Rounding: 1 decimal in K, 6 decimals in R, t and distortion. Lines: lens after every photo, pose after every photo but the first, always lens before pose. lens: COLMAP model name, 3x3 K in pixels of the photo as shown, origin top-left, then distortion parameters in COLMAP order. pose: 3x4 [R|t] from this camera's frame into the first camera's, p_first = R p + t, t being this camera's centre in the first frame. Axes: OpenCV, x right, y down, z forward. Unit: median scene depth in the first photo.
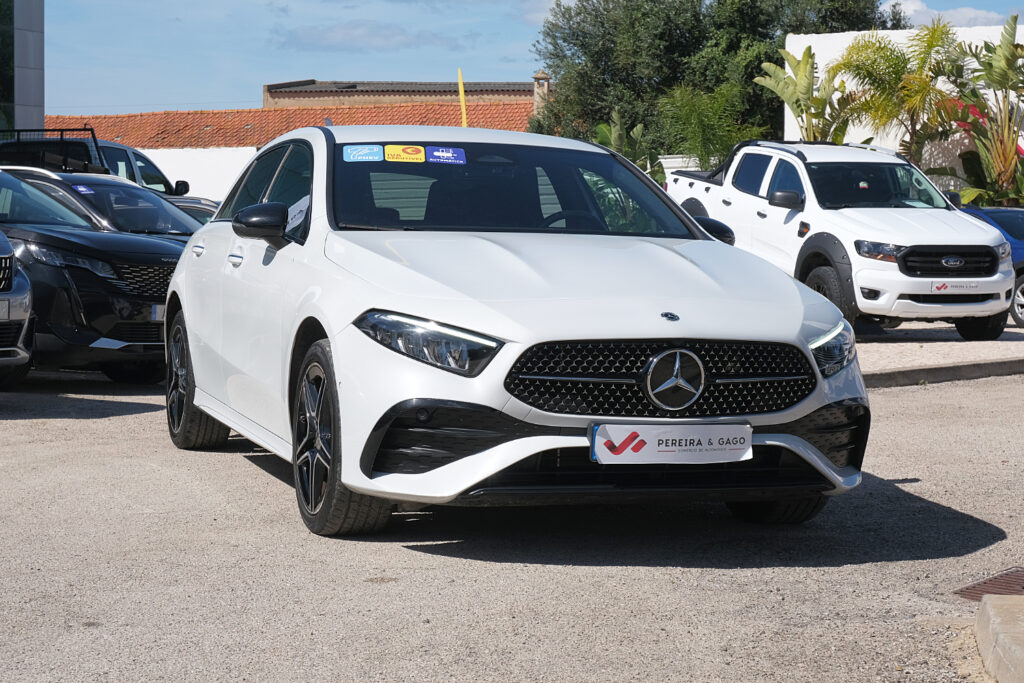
lens RADIAL K [[1948.7, 0, 512.0], [0, 1948.7, 341.5], [0, 0, 1]] dist [-0.007947, -0.023918]
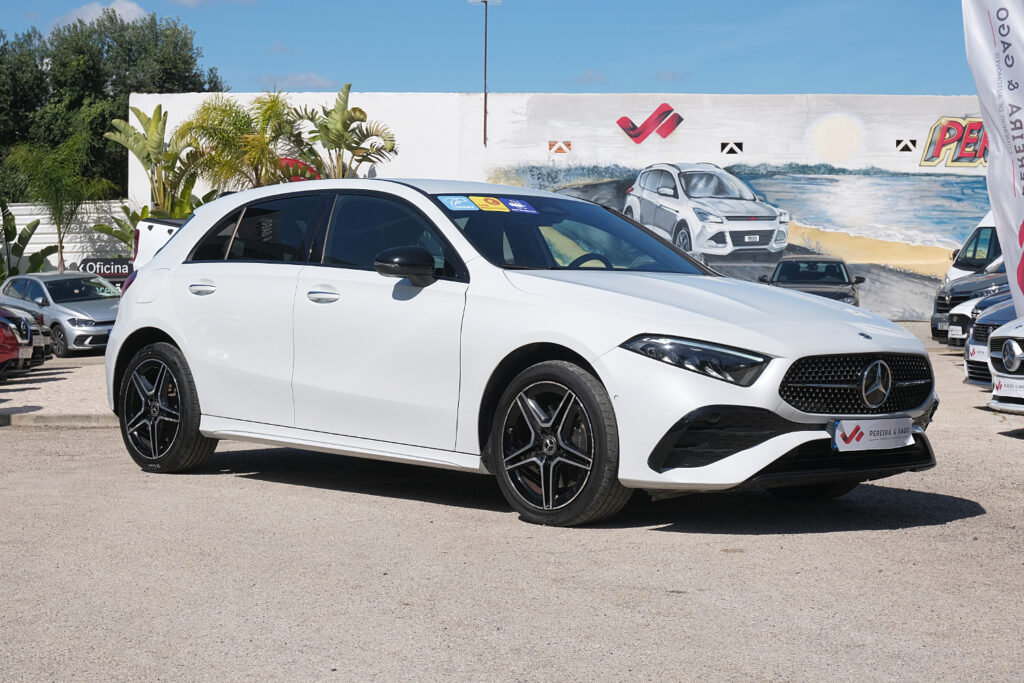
lens RADIAL K [[1818.3, 0, 512.0], [0, 1818.3, 341.5], [0, 0, 1]] dist [-0.020728, -1.174109]
pose [[0.910776, -0.016532, 0.412571, -0.149149], [0.024923, 0.999577, -0.014964, 0.000774], [-0.412149, 0.023911, 0.910803, 0.001446]]
